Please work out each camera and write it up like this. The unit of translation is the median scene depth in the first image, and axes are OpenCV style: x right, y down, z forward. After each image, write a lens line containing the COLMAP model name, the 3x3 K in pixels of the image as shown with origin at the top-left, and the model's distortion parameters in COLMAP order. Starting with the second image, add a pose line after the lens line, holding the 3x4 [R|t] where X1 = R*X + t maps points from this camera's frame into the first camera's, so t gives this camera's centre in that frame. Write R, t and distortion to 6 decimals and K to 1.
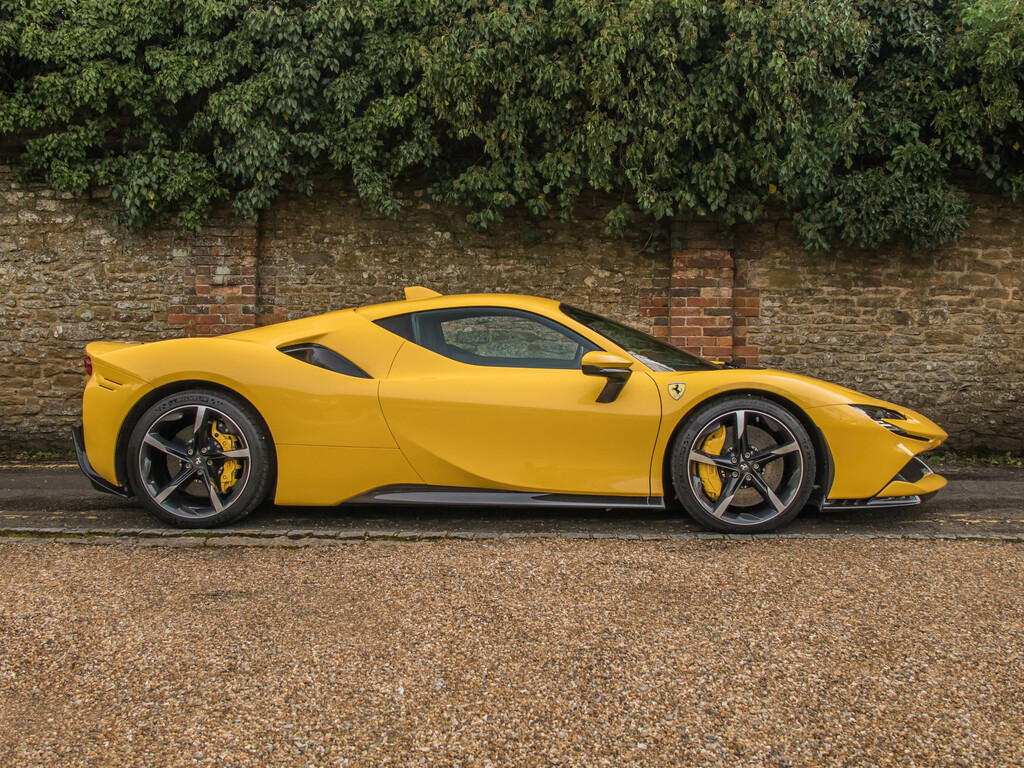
lens RADIAL K [[1687.2, 0, 512.0], [0, 1687.2, 384.0], [0, 0, 1]] dist [-0.017481, 1.299555]
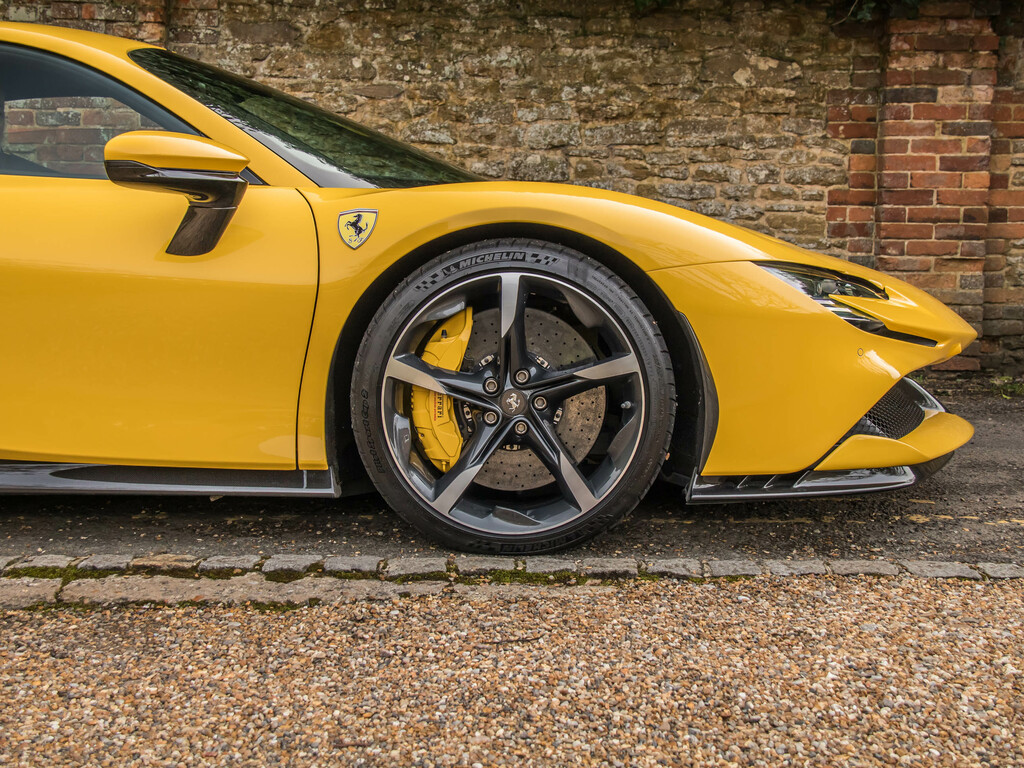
lens RADIAL K [[1687.2, 0, 512.0], [0, 1687.2, 384.0], [0, 0, 1]] dist [-0.017481, 1.299555]
pose [[0.998163, 0.001007, 0.060577, -0.069252], [-0.004115, 0.998679, 0.051210, 0.015657], [-0.060445, -0.051366, 0.996849, 0.416436]]
